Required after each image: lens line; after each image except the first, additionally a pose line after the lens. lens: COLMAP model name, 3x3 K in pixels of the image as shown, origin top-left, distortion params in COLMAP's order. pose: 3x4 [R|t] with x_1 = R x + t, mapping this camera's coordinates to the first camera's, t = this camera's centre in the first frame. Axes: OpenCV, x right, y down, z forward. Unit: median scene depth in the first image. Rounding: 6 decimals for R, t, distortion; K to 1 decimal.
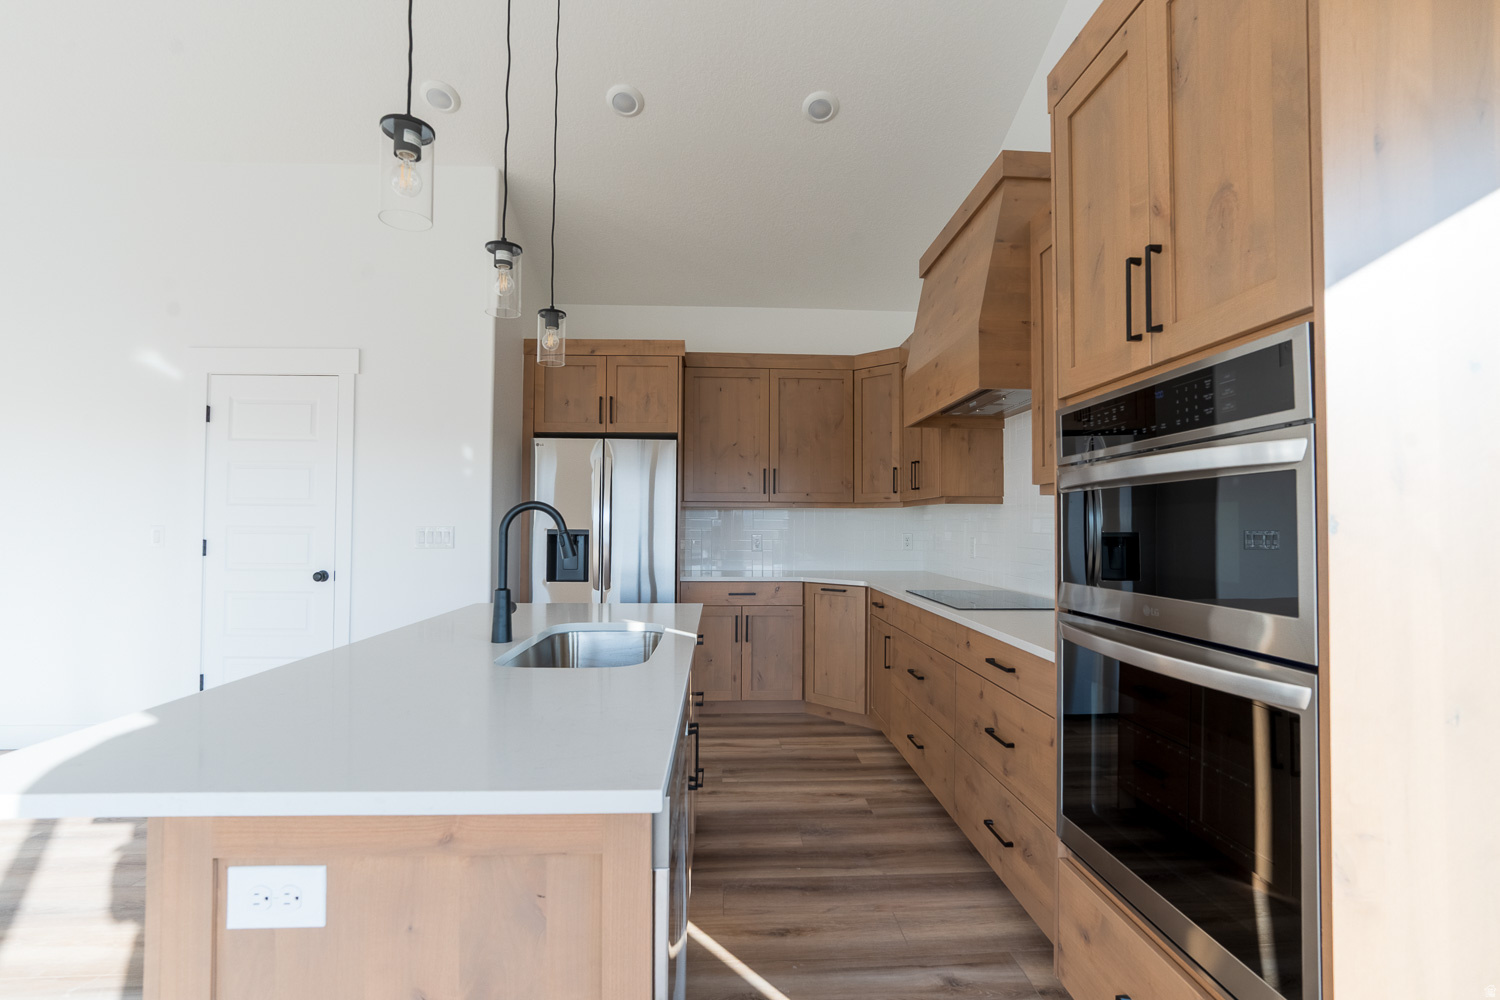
lens RADIAL K [[682.0, 0, 751.3], [0, 682.0, 508.1], [0, 0, 1]] dist [-0.032211, 0.009461]
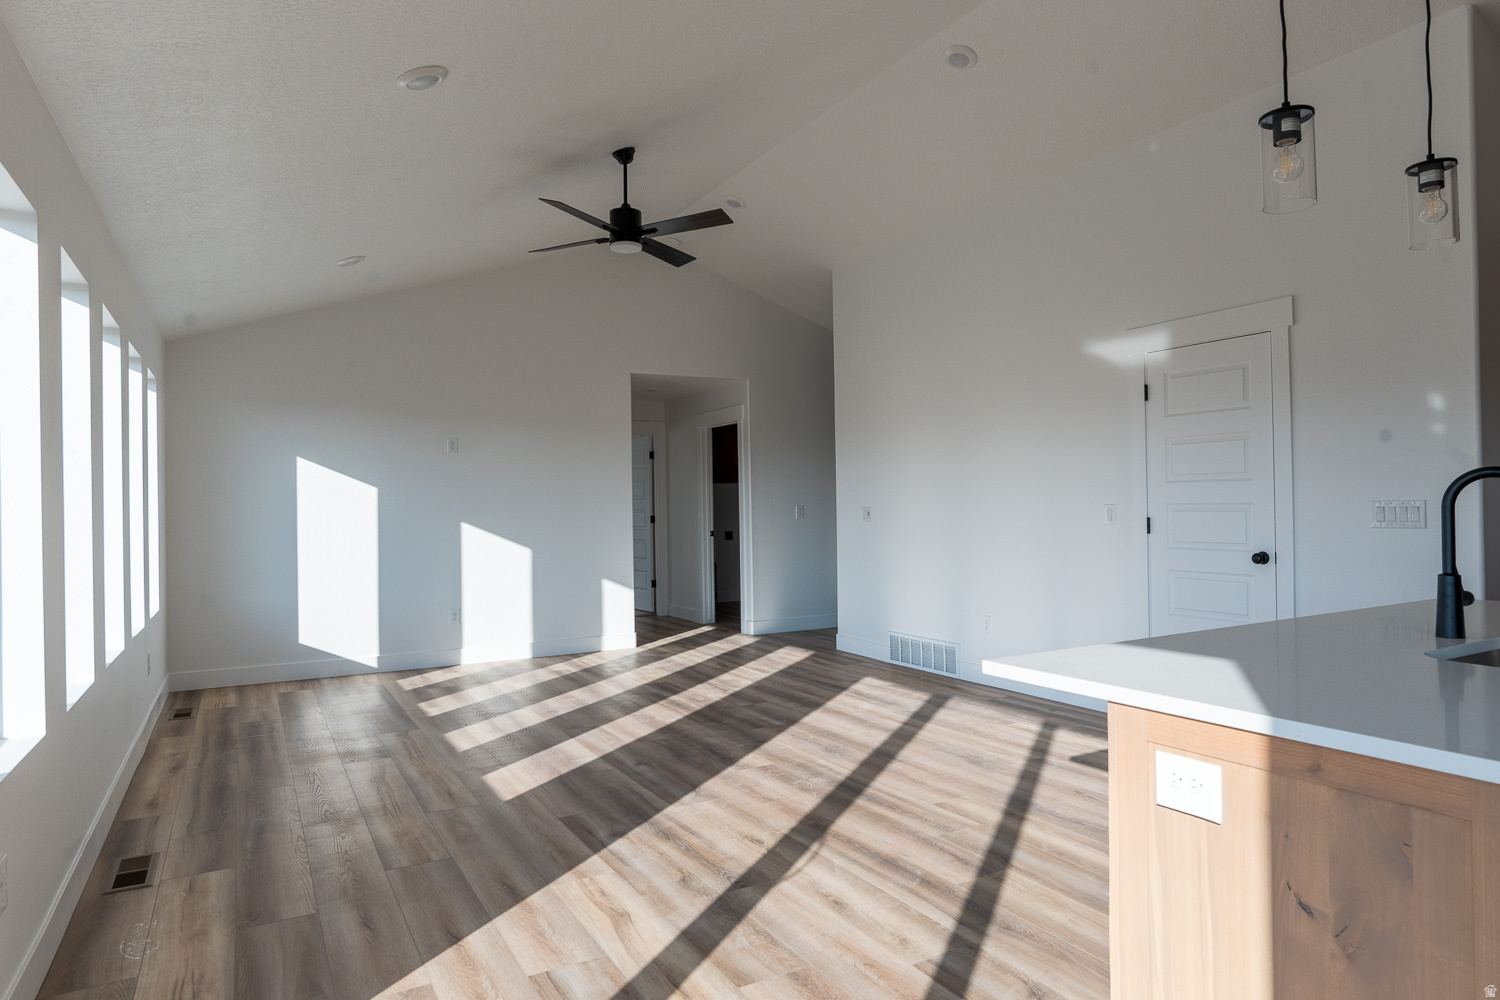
lens RADIAL K [[894.4, 0, 758.9], [0, 894.4, 502.4], [0, 0, 1]] dist [-0.027475, 0.014458]
pose [[0.451577, -0.014681, -0.892111, 0.164143], [0.038735, 0.999245, 0.003163, -0.003467], [0.891391, -0.035984, 0.451805, -0.180240]]
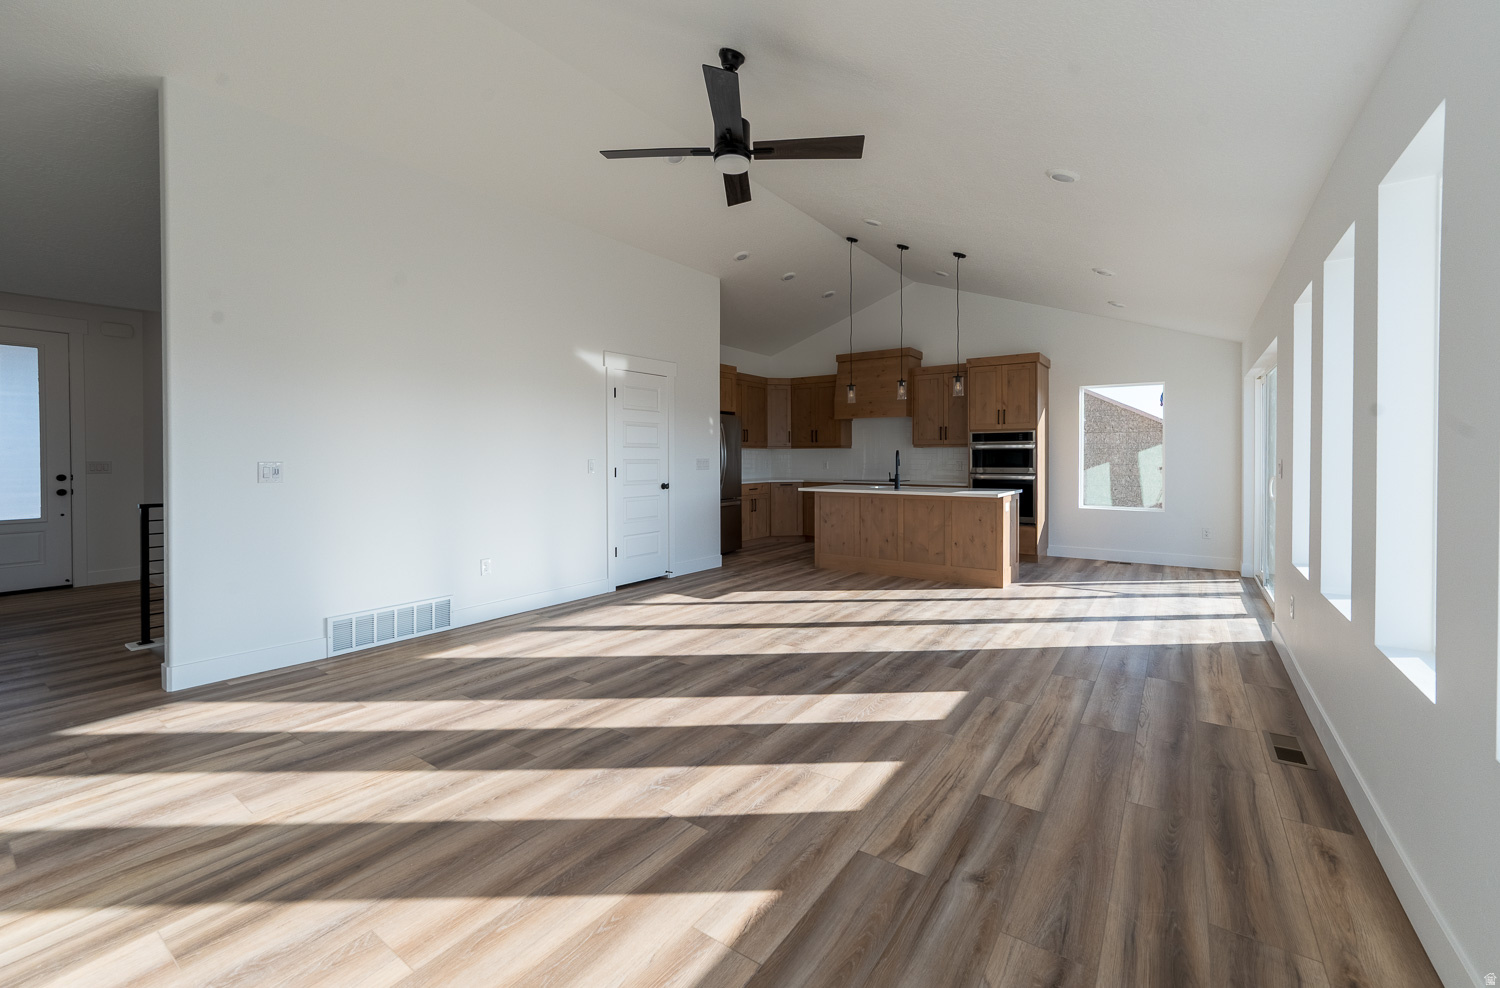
lens RADIAL K [[618.2, 0, 754.8], [0, 618.2, 462.6], [0, 0, 1]] dist [-0.012165, 0.000766]
pose [[0.615440, -0.013281, 0.788072, -2.589142], [-0.014051, 0.999514, 0.027817, -0.018804], [-0.788059, -0.028193, 0.614954, -0.326760]]
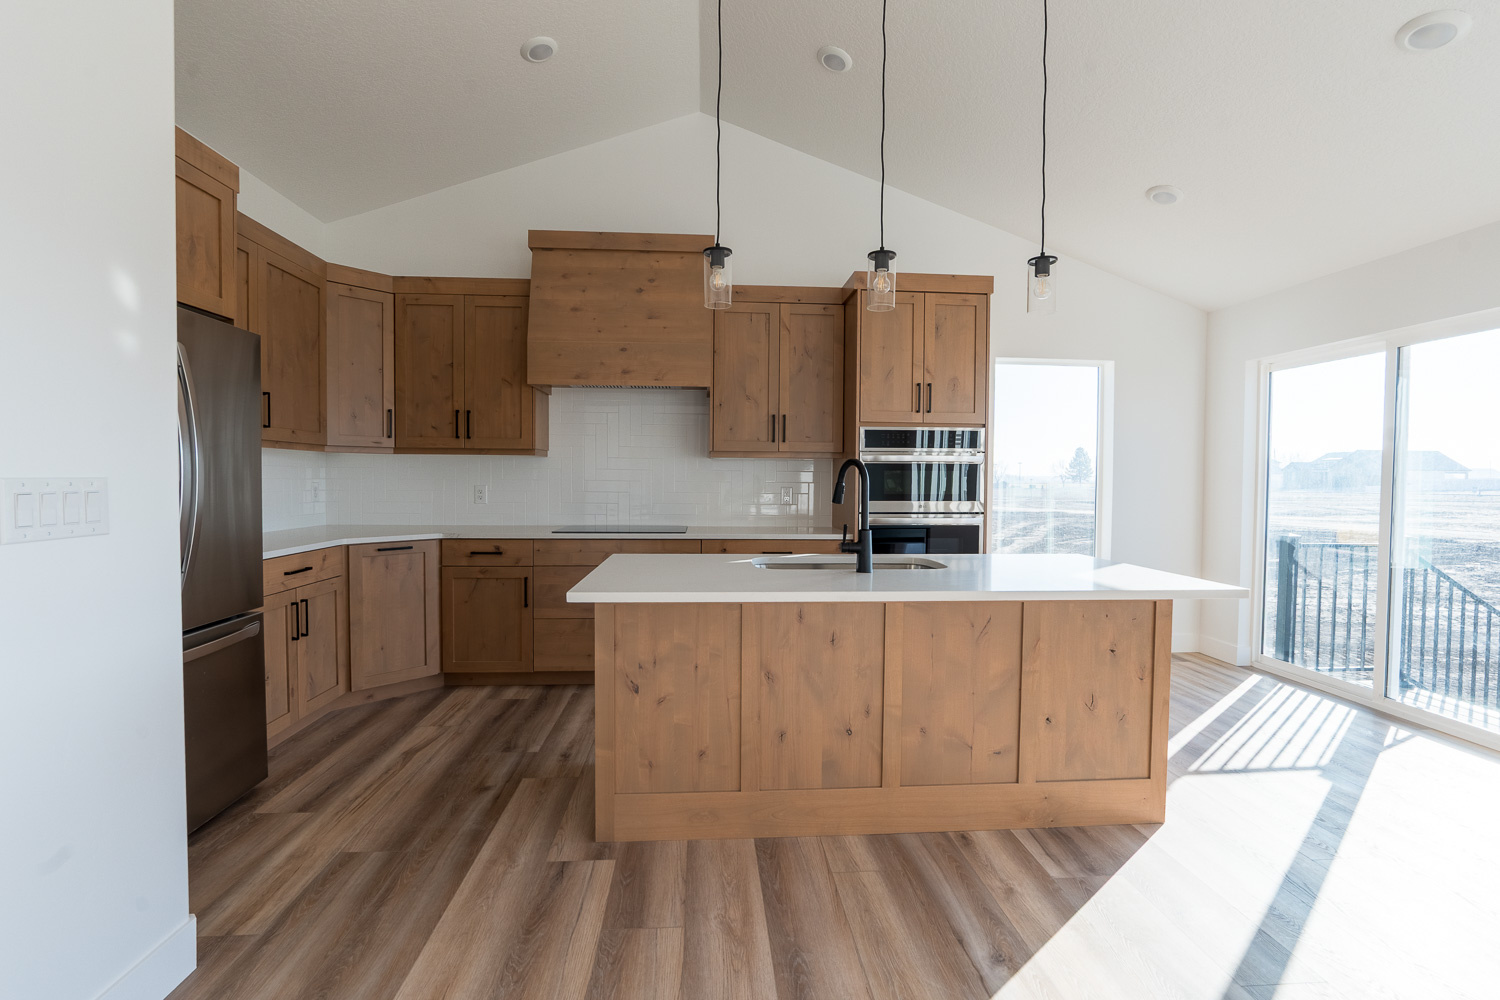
lens RADIAL K [[671.5, 0, 746.6], [0, 671.5, 494.7], [0, 0, 1]] dist [-0.021757, 0.000922]
pose [[-0.019646, -0.030083, 0.999354, -1.188390], [-0.033006, 0.999022, 0.029424, 0.020423], [-0.999262, -0.032407, -0.020619, 0.933161]]
